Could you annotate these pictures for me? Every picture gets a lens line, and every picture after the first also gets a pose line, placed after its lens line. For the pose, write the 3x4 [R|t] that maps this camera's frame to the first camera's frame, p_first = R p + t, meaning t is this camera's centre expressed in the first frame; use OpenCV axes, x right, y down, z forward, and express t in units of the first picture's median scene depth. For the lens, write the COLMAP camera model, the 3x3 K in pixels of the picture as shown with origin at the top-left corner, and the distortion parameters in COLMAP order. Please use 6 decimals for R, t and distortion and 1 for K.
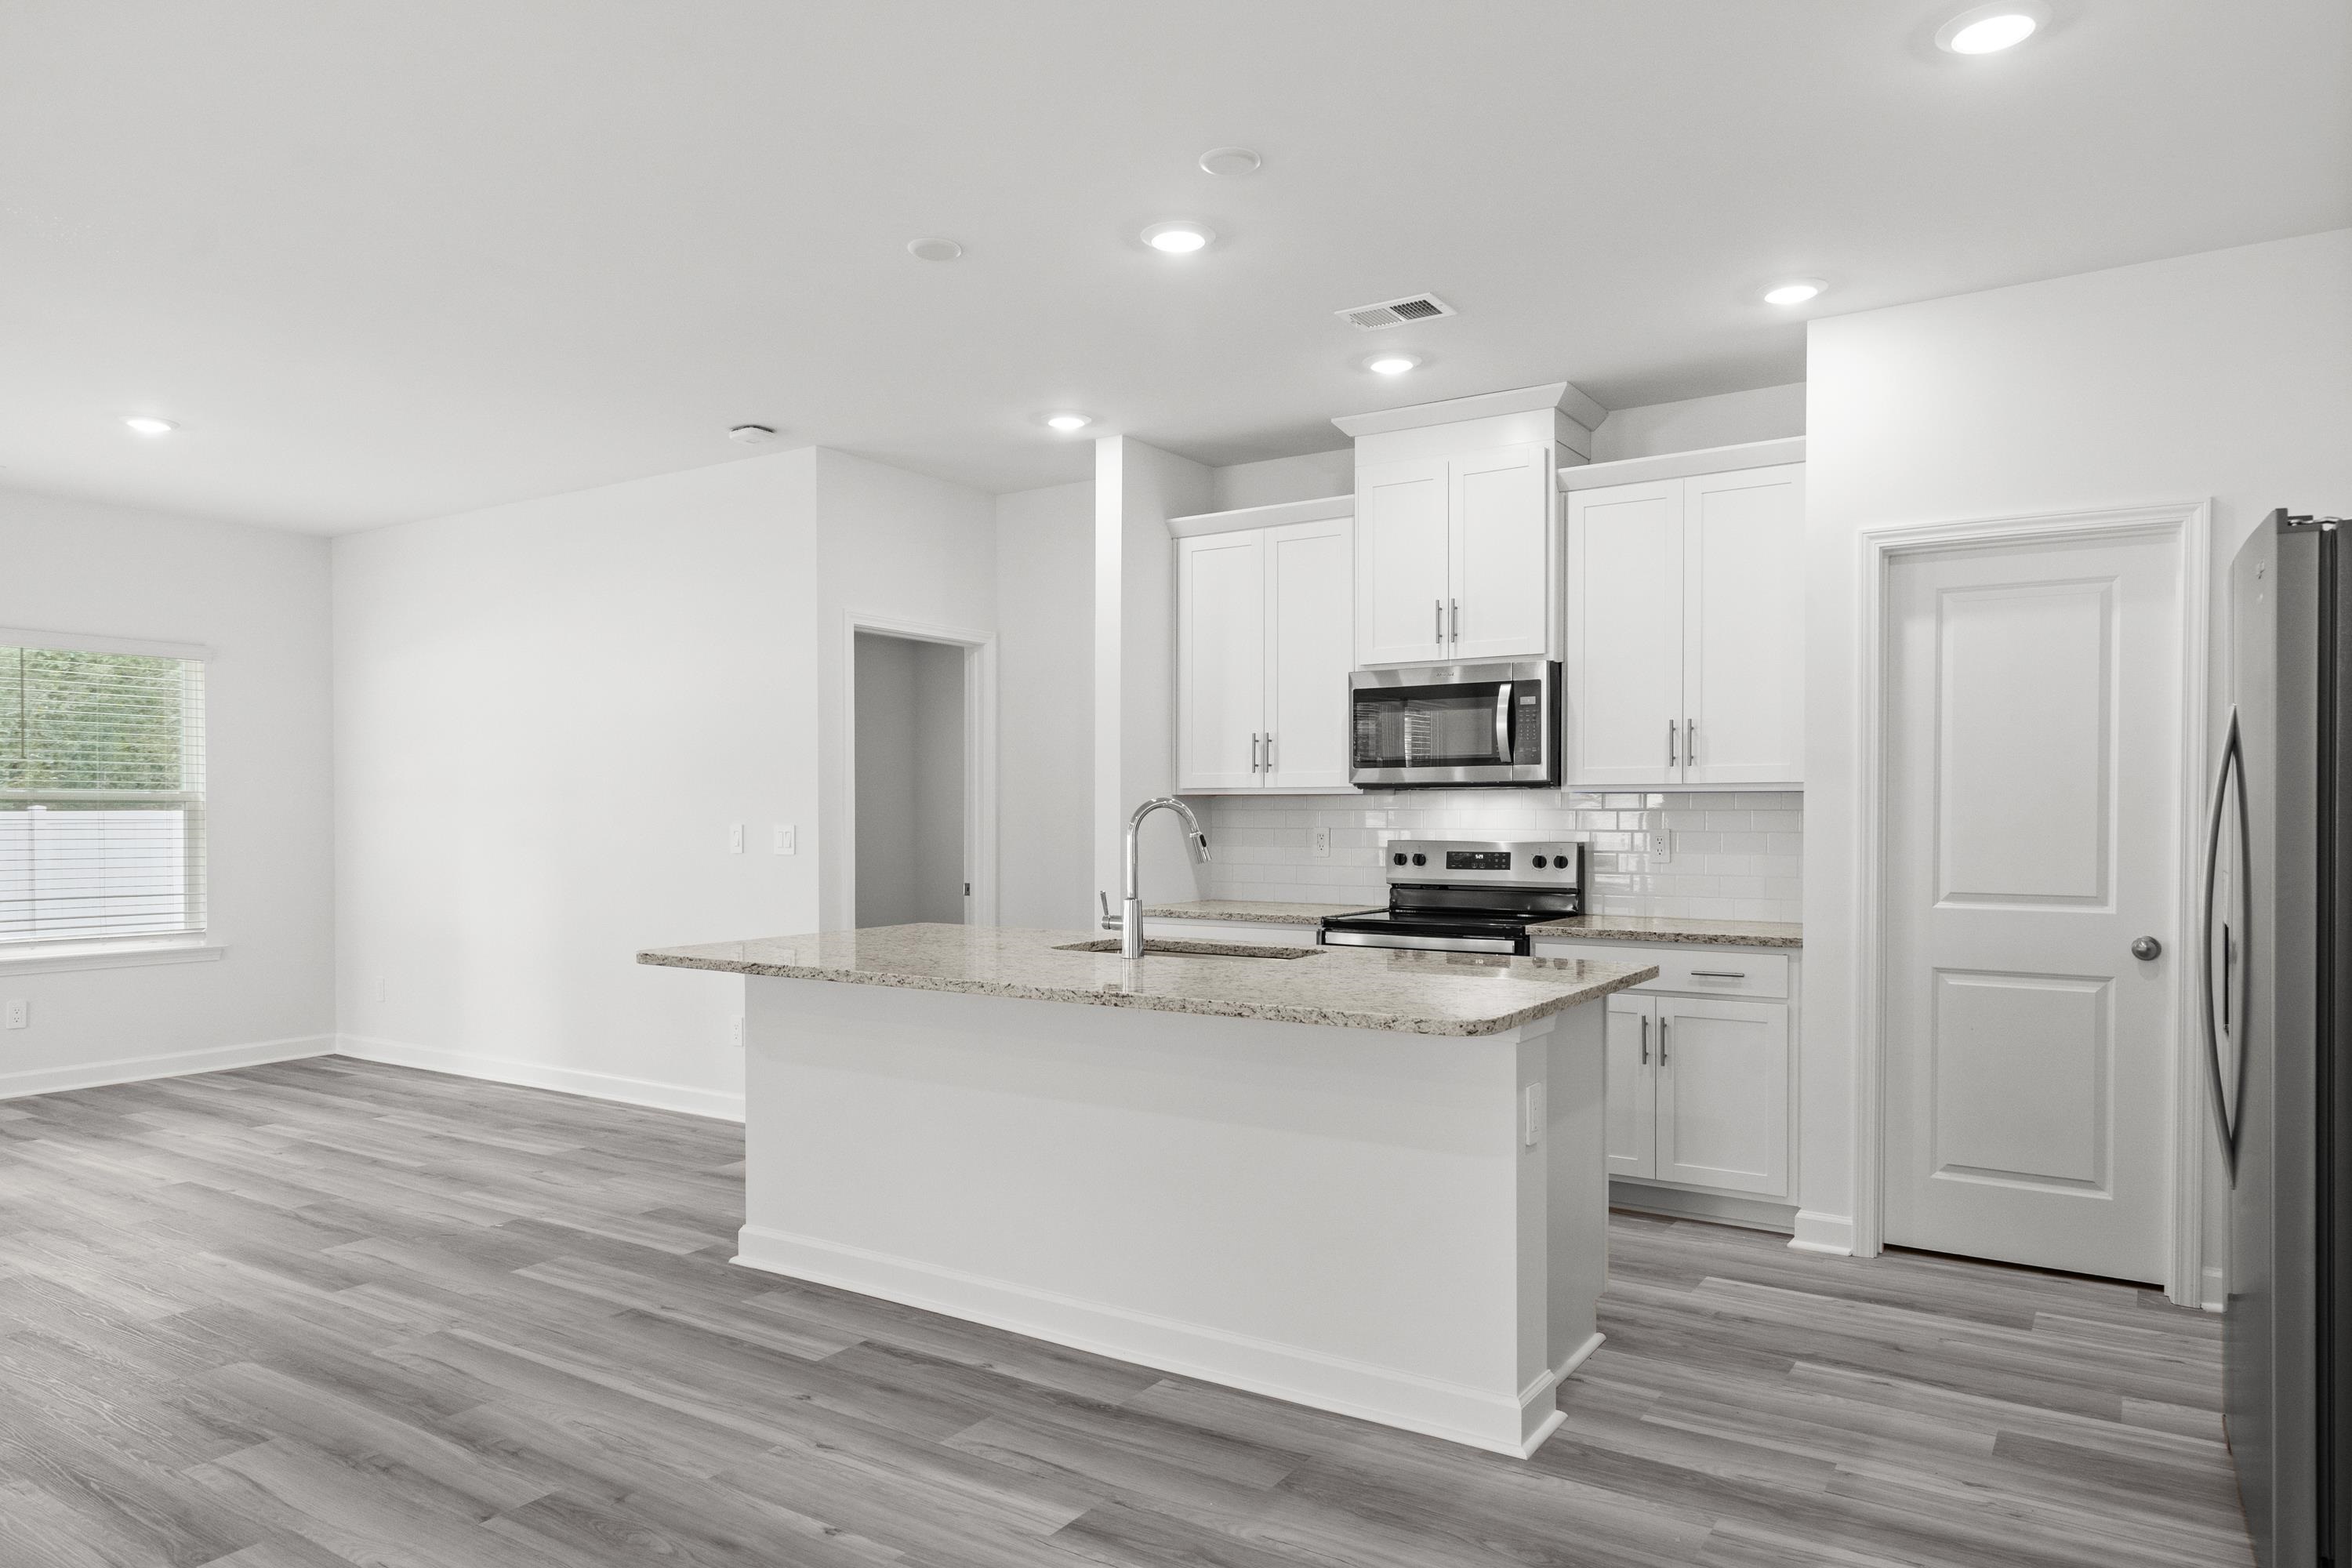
lens RADIAL K [[1467.7, 0, 1176.0], [0, 1467.7, 784.0], [0, 0, 1]] dist [0.000549, 0.000195]
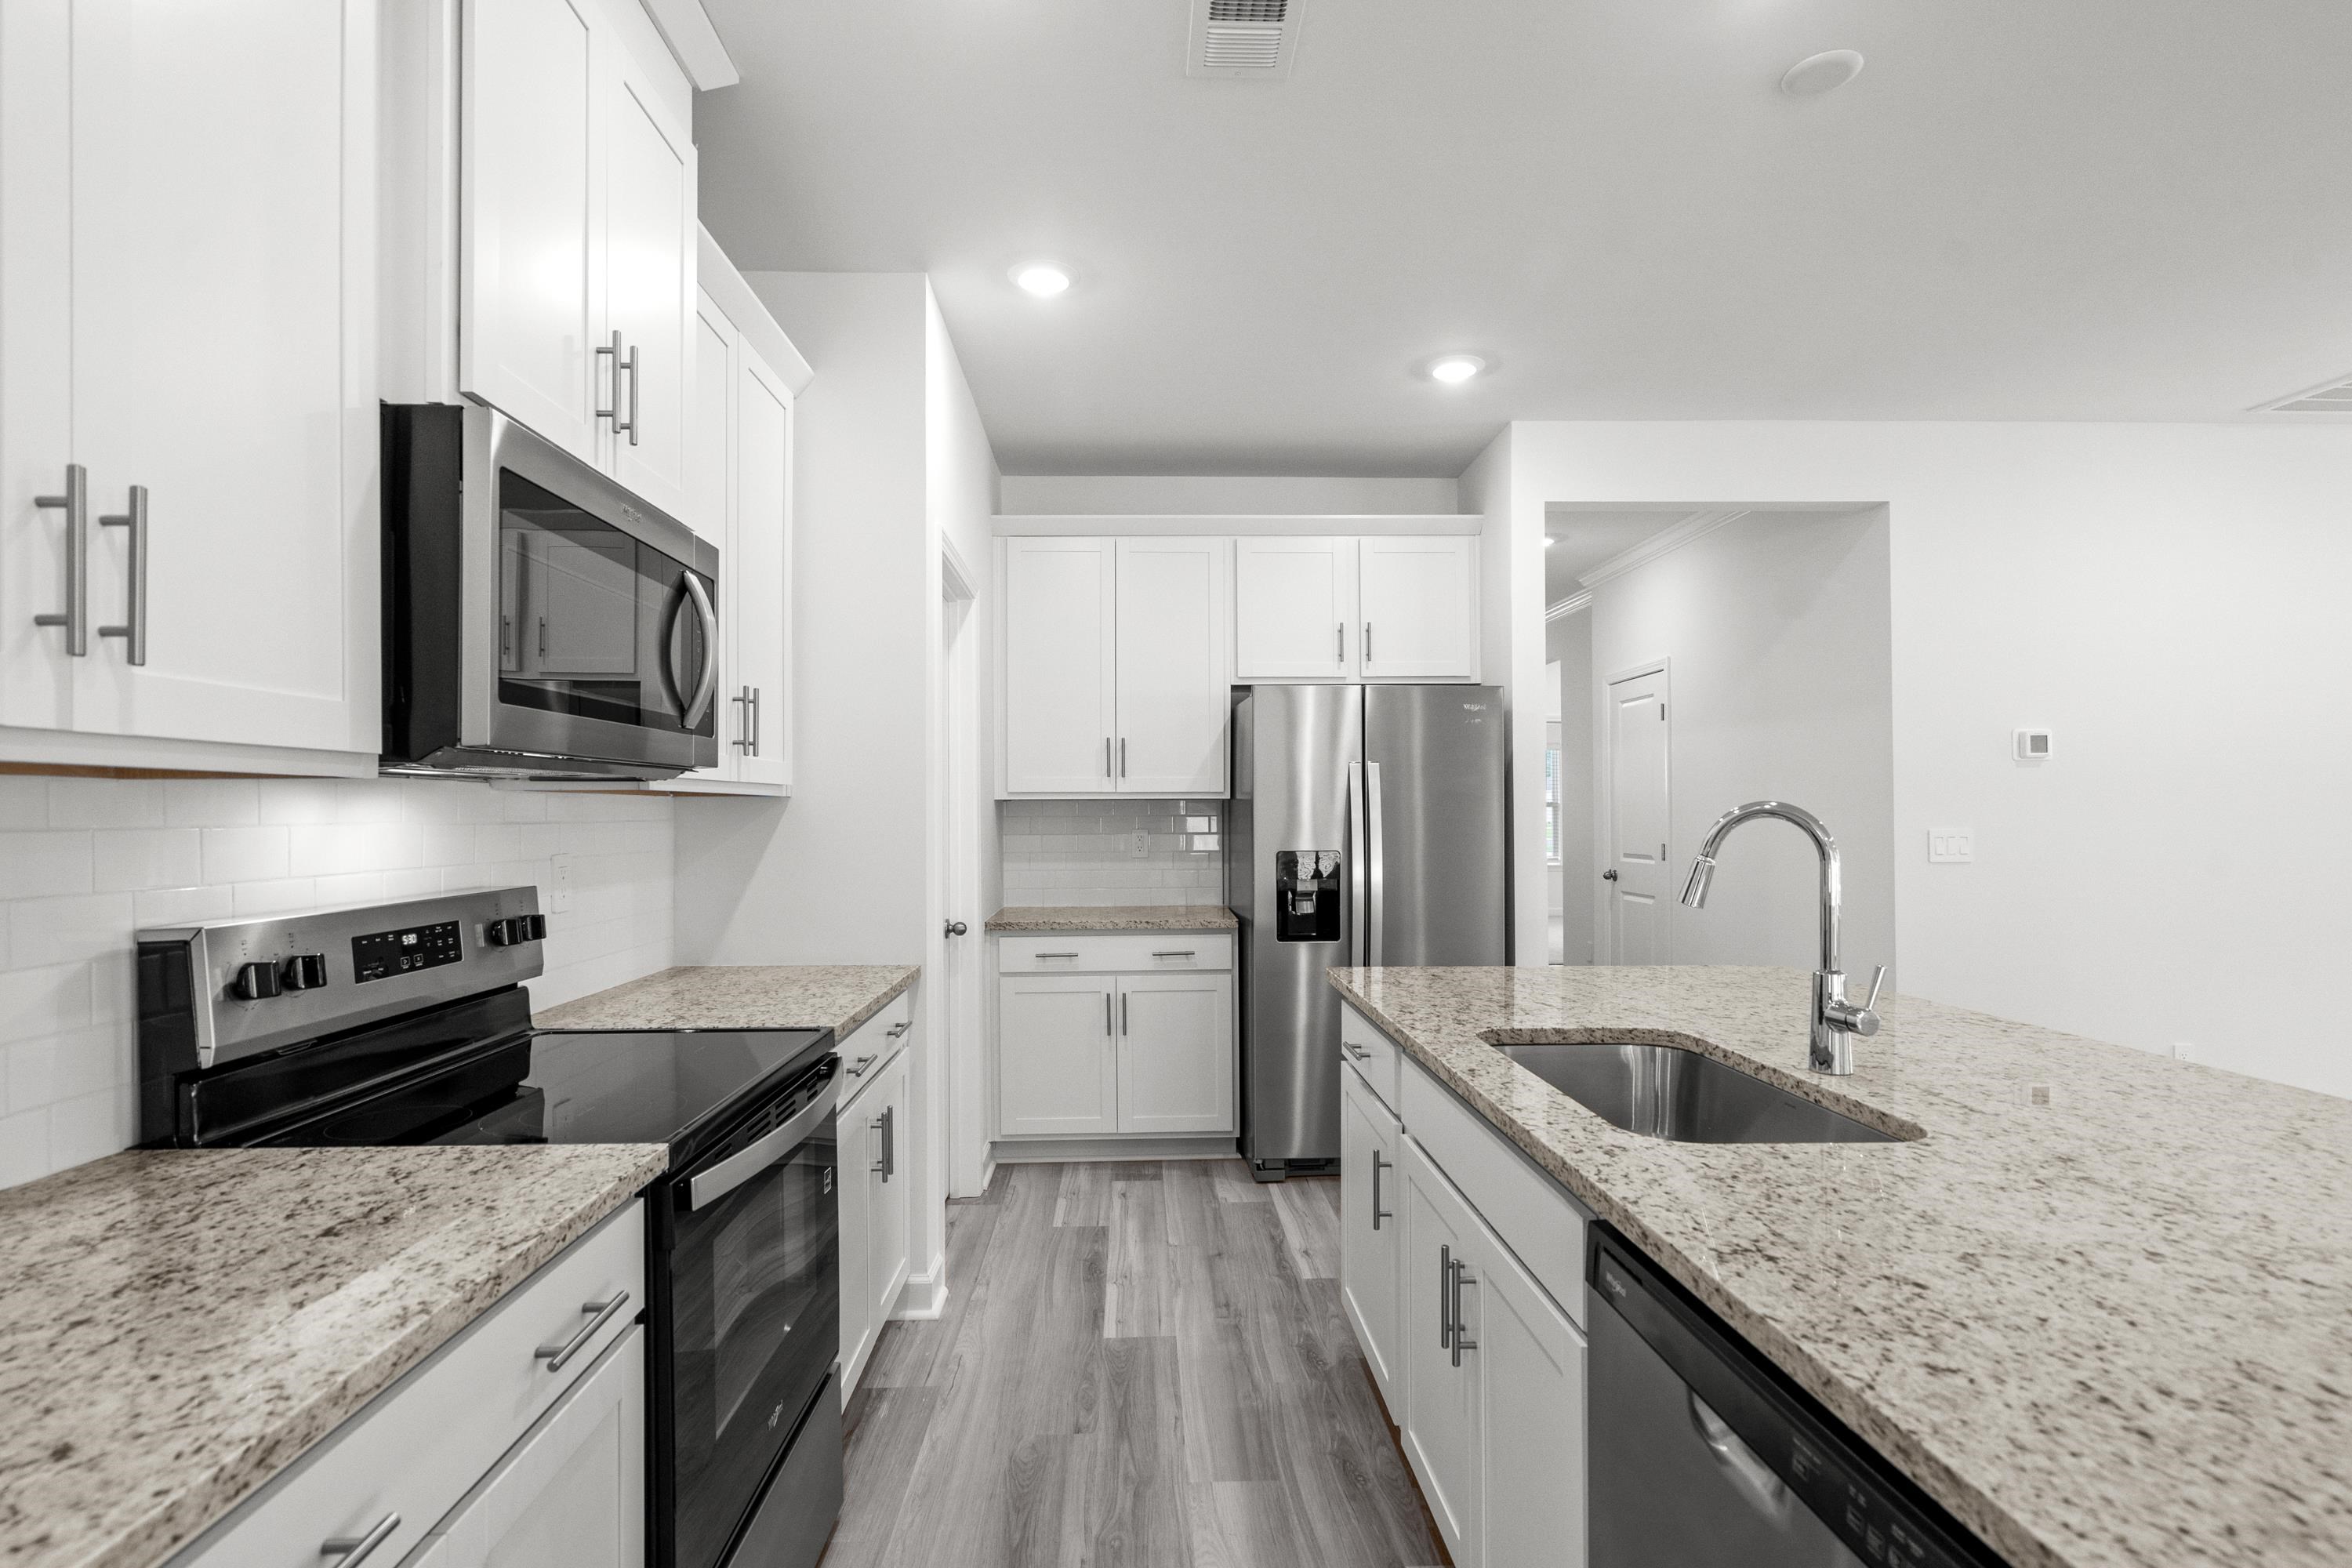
lens RADIAL K [[1130.8, 0, 1168.3], [0, 1130.8, 810.1], [0, 0, 1]] dist [-0.001516, 0.000848]
pose [[-0.575210, 0.001035, 0.818005, -0.226259], [-0.018632, 0.999723, -0.014367, 0.019315], [-0.817794, -0.023506, -0.575031, 1.346004]]
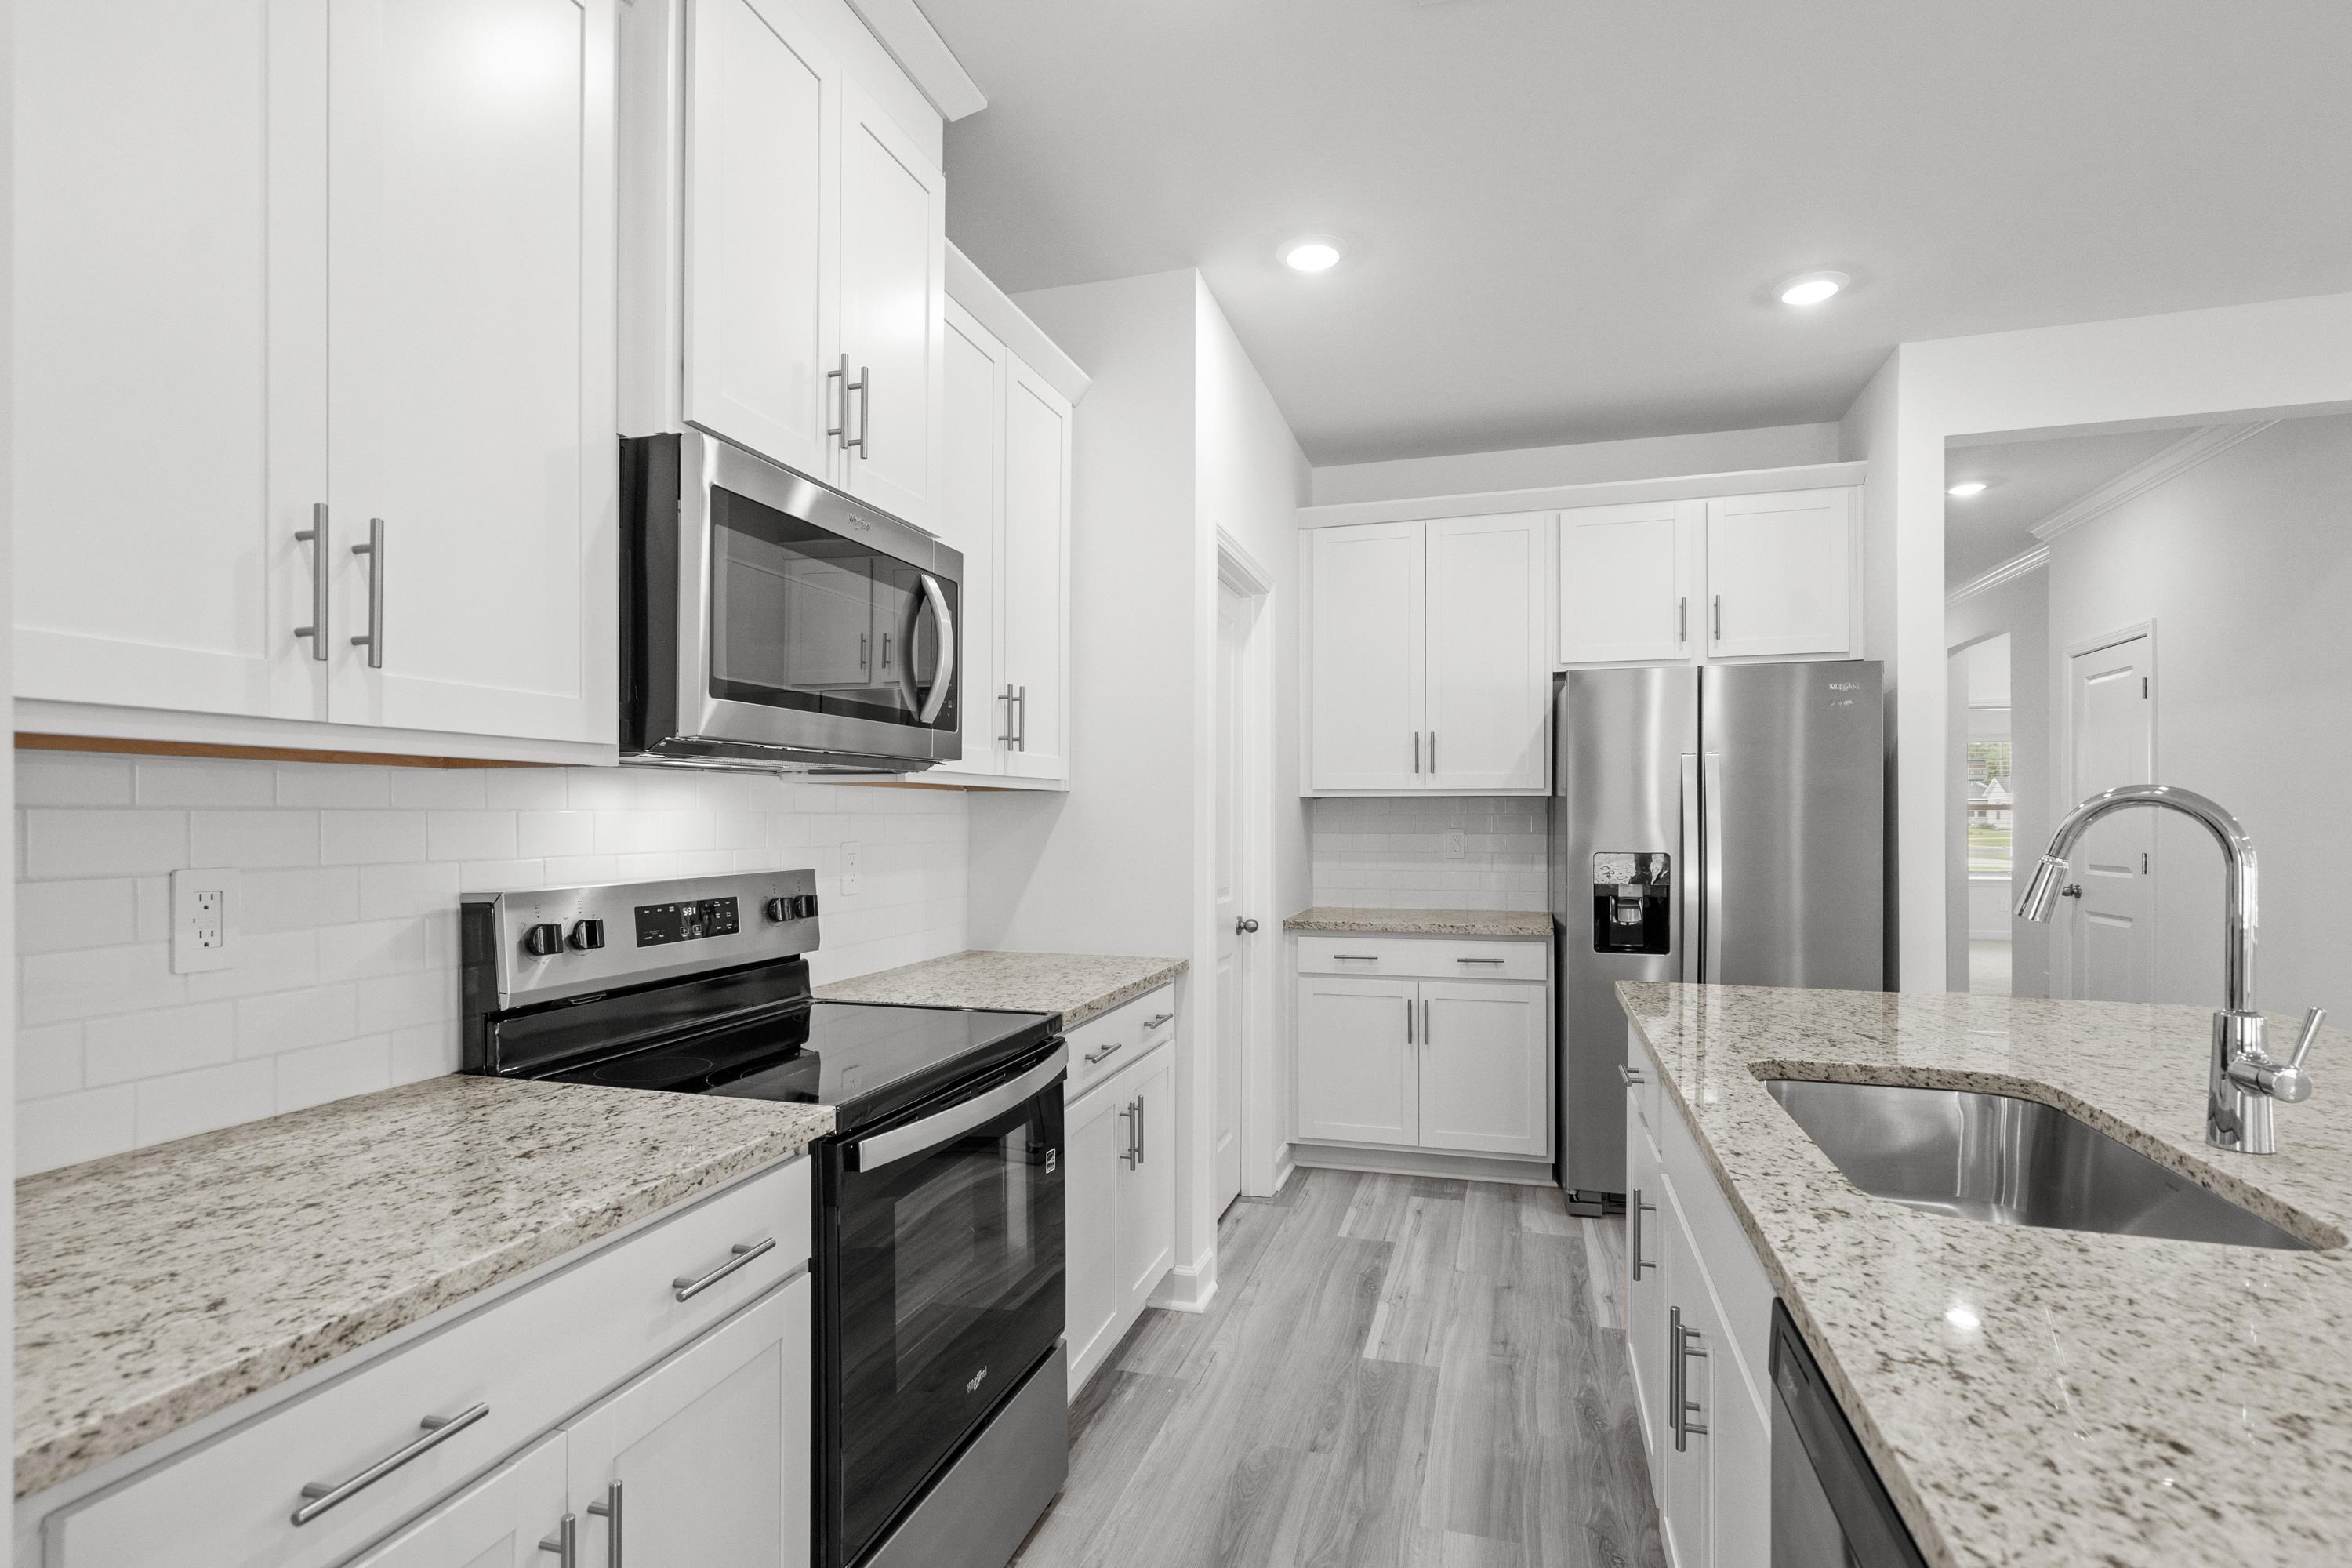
lens RADIAL K [[1137.5, 0, 1177.2], [0, 1137.5, 818.0], [0, 0, 1]] dist [-0.000957, 0.000433]
pose [[-0.284609, -0.003782, 0.958636, -0.241376], [-0.025437, 0.999670, -0.003609, 0.023421], [-0.958306, -0.025412, -0.284611, 1.274736]]
